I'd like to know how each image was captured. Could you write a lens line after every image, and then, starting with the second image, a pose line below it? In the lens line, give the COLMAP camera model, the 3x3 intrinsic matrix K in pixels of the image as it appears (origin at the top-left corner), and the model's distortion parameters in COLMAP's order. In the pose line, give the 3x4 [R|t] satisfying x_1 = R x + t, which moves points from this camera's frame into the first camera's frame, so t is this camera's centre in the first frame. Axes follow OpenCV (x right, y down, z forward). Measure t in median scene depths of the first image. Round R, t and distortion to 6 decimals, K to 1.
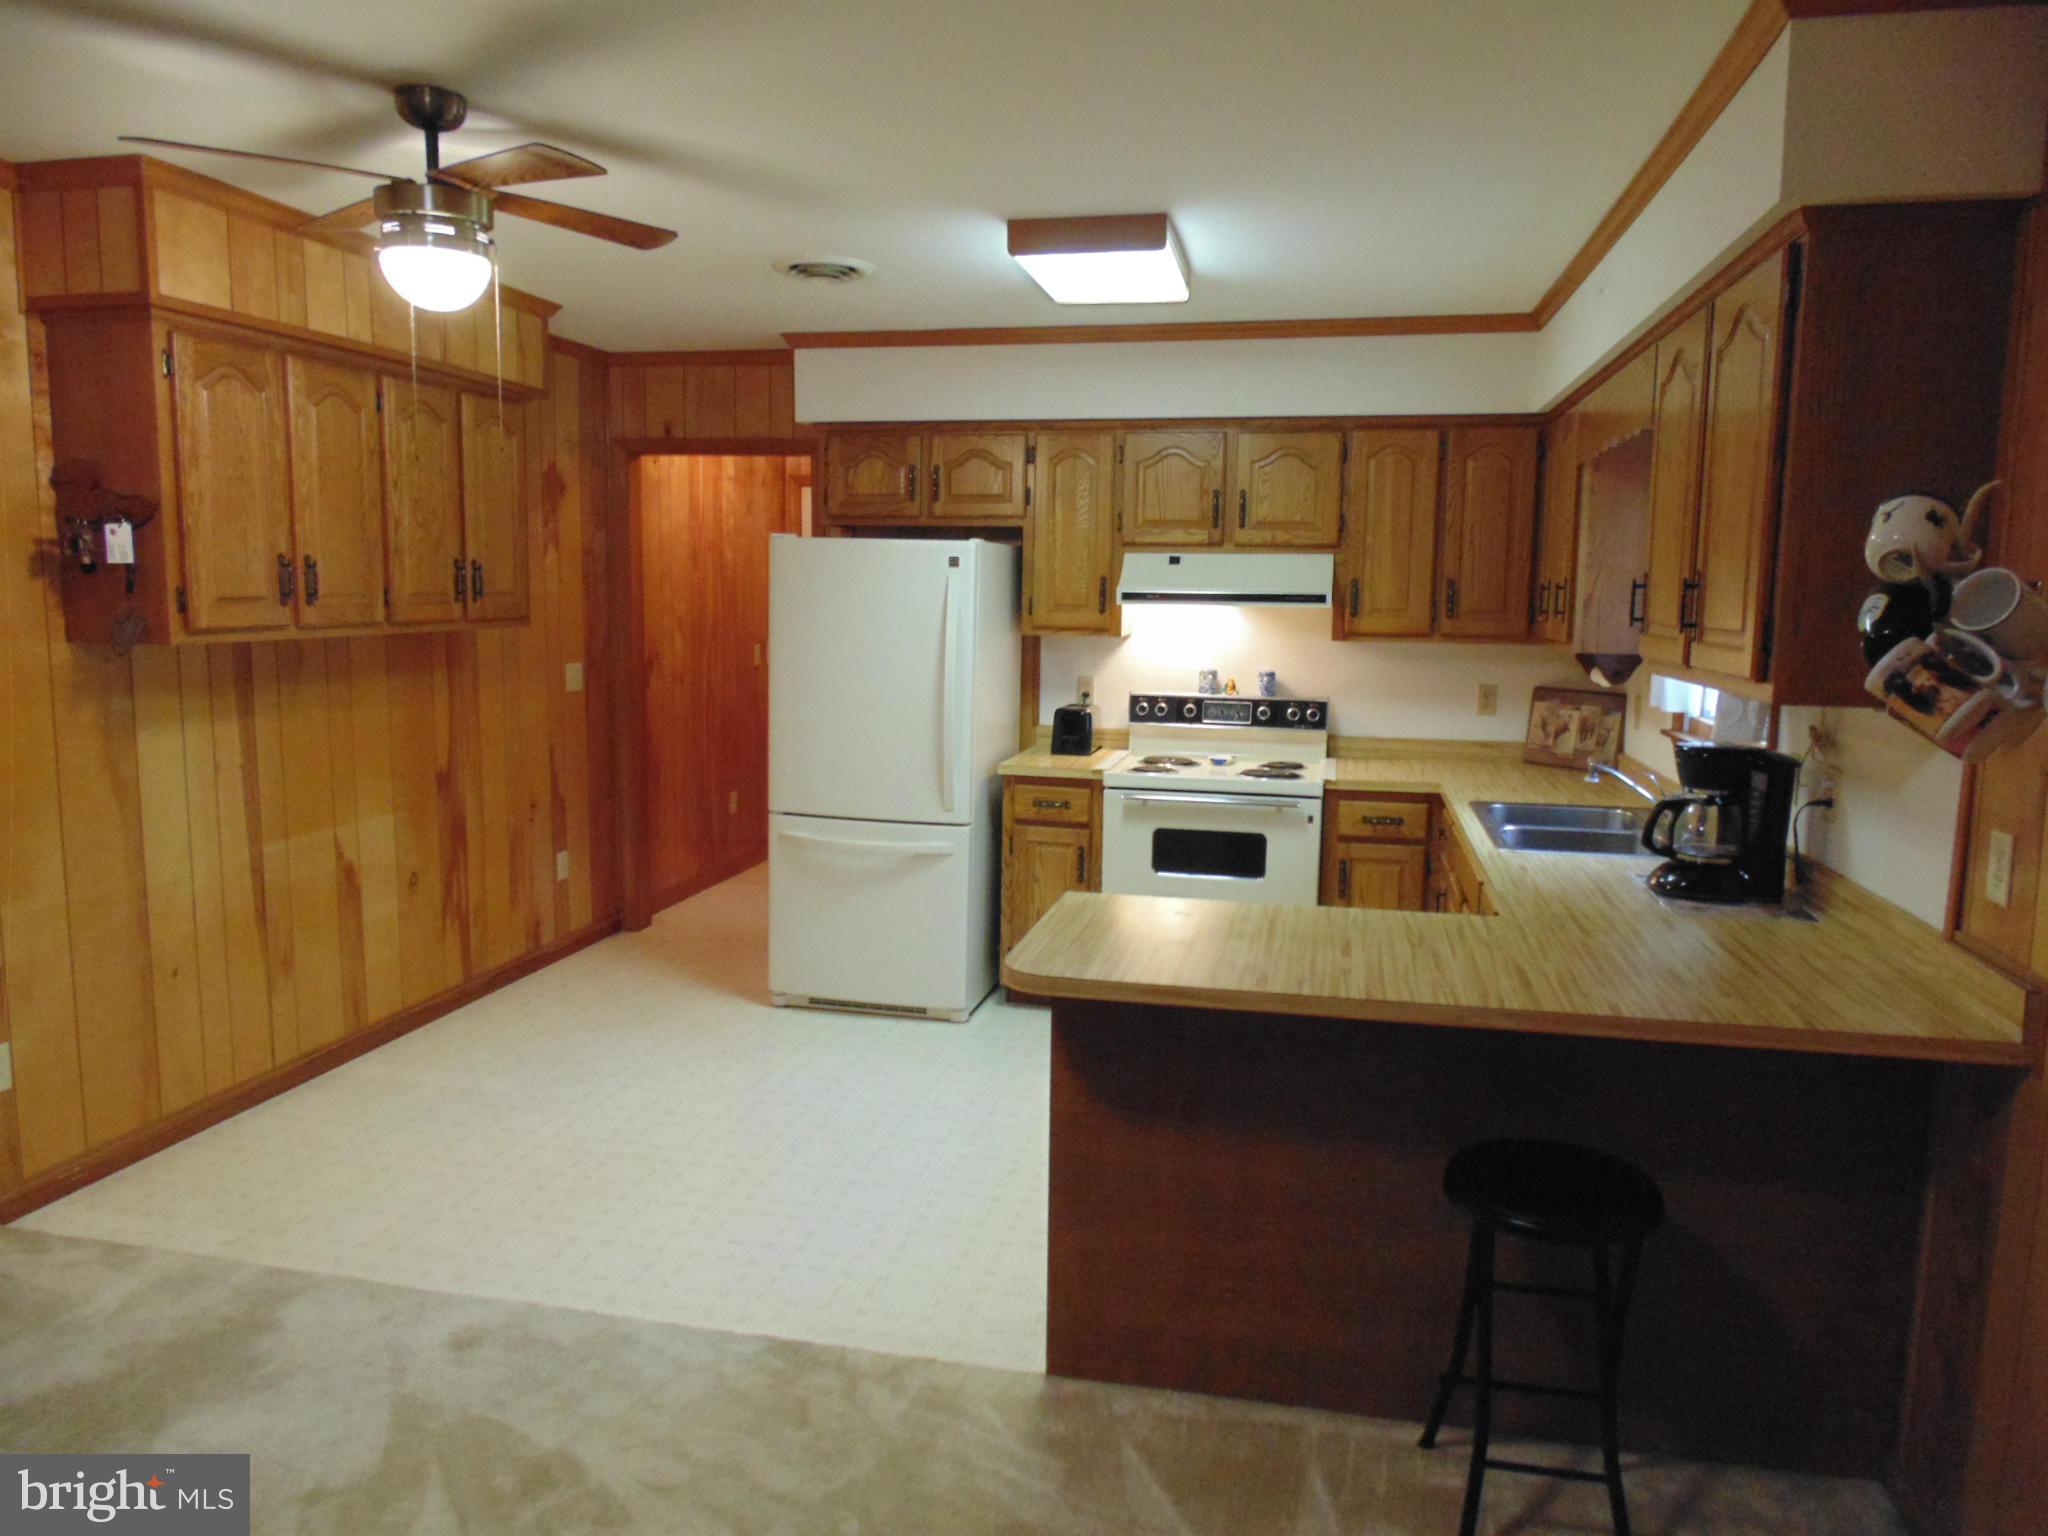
lens RADIAL K [[1409.2, 0, 1033.4], [0, 1409.2, 768.1], [0, 0, 1]] dist [0.002002, -0.005988]
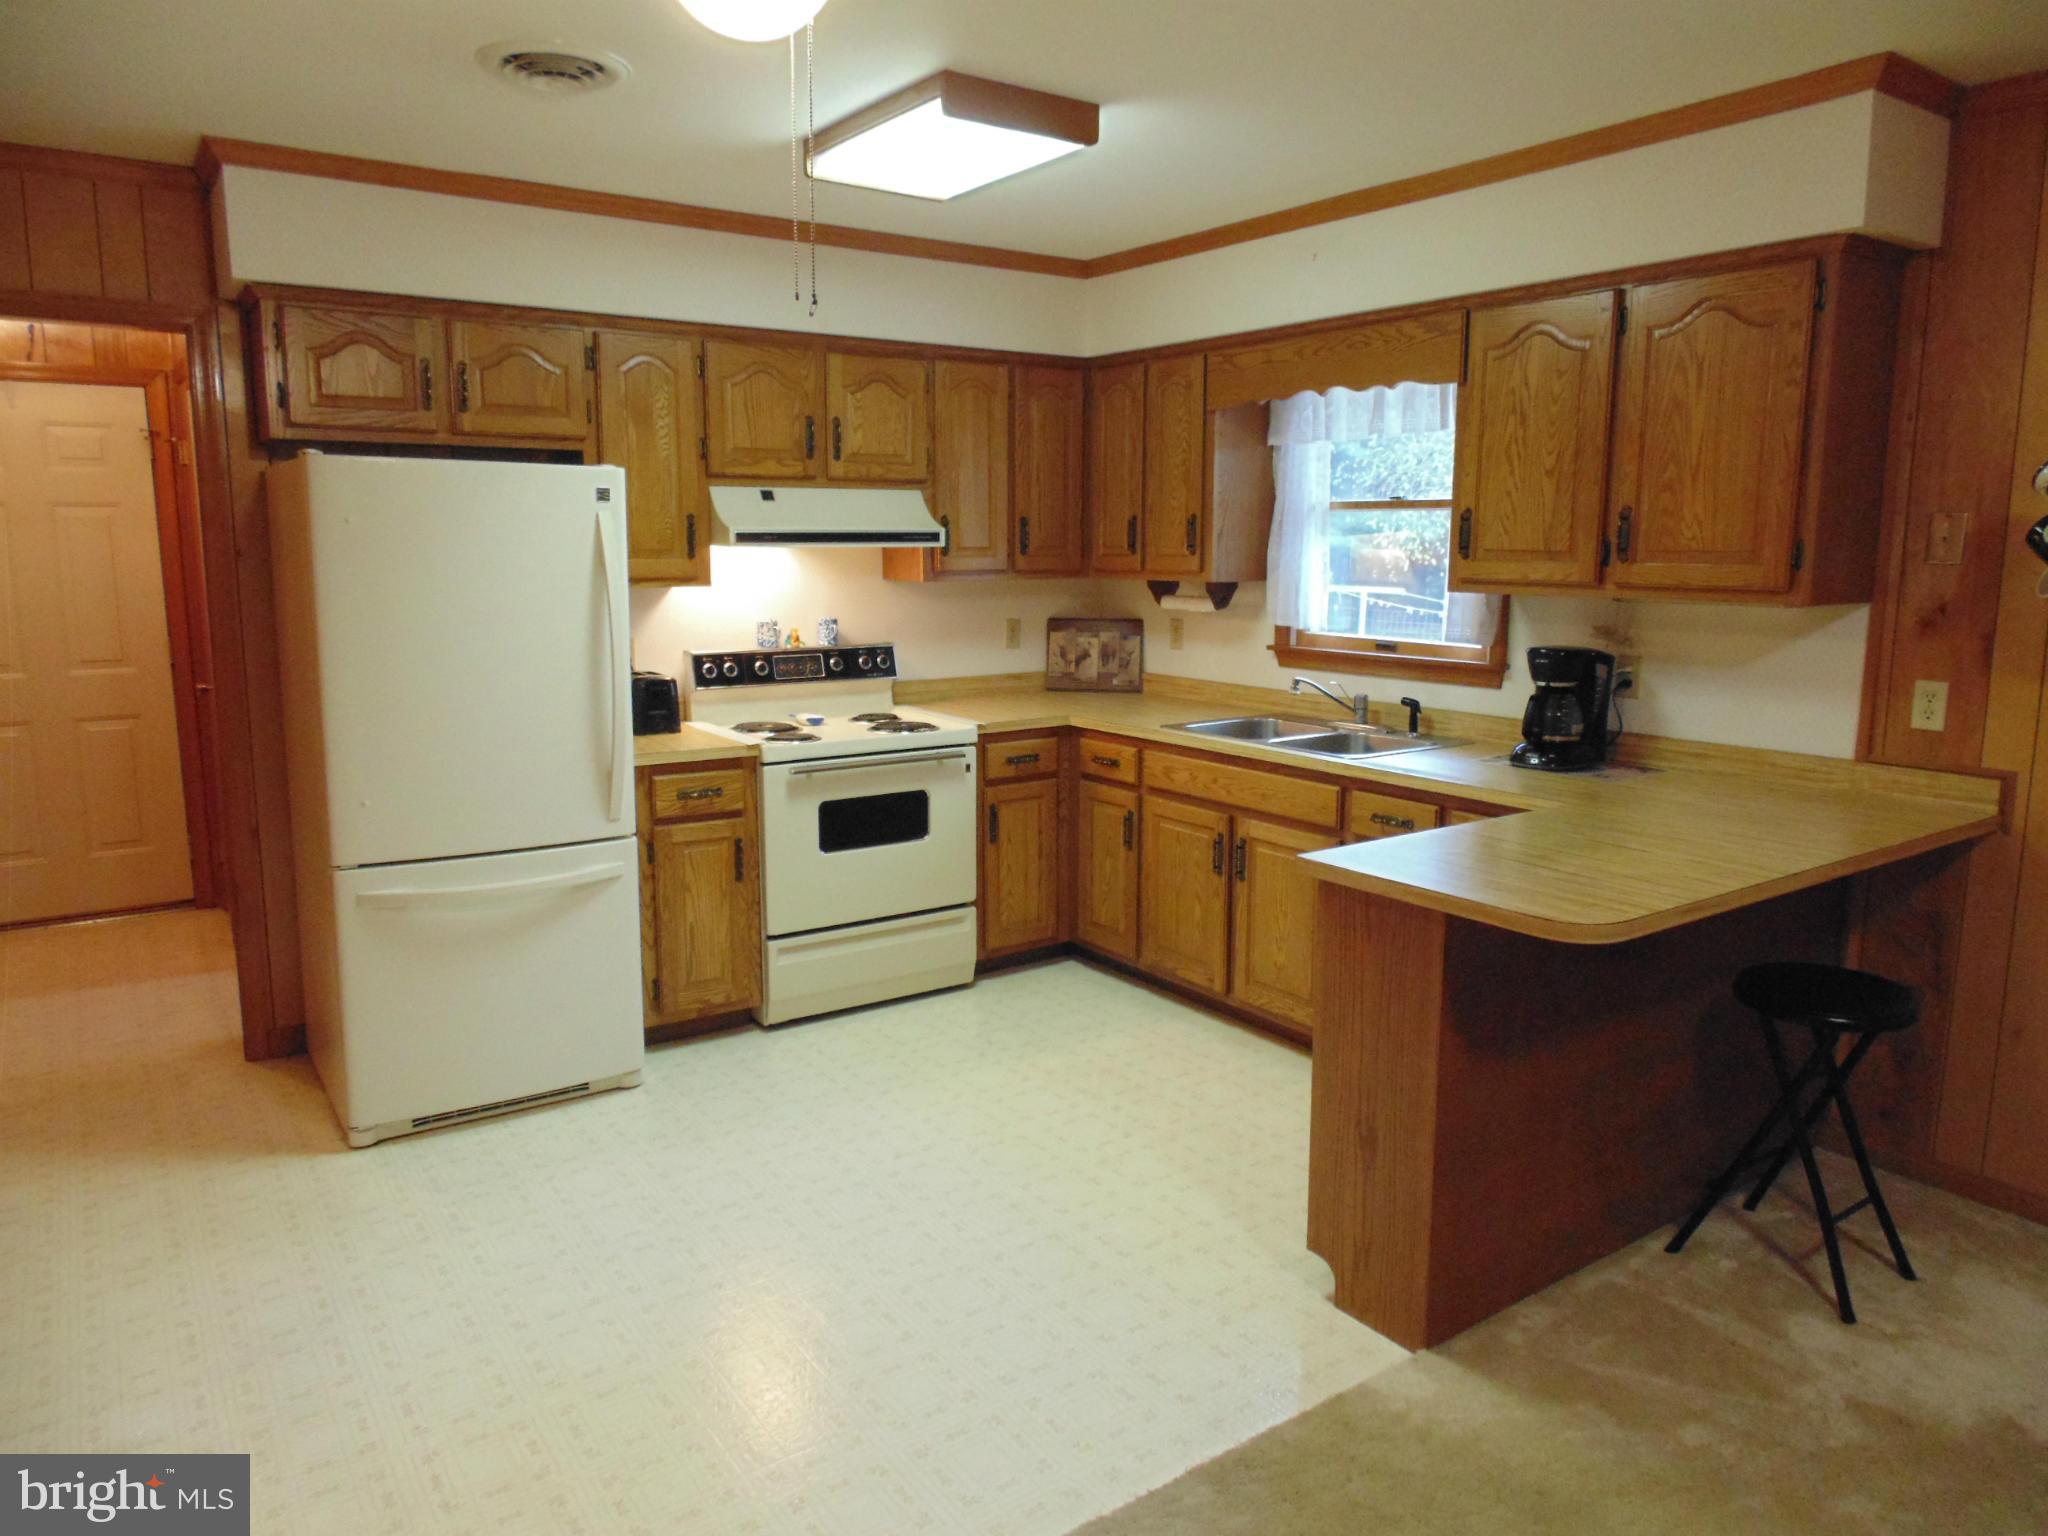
lens RADIAL K [[1409.2, 0, 1032.3], [0, 1409.2, 762.6], [0, 0, 1]] dist [0.002002, -0.005988]
pose [[0.664145, -0.130813, 0.736070, -0.458979], [0.103755, 0.991173, 0.082533, -0.039911], [-0.740369, 0.021557, 0.671855, 0.305666]]
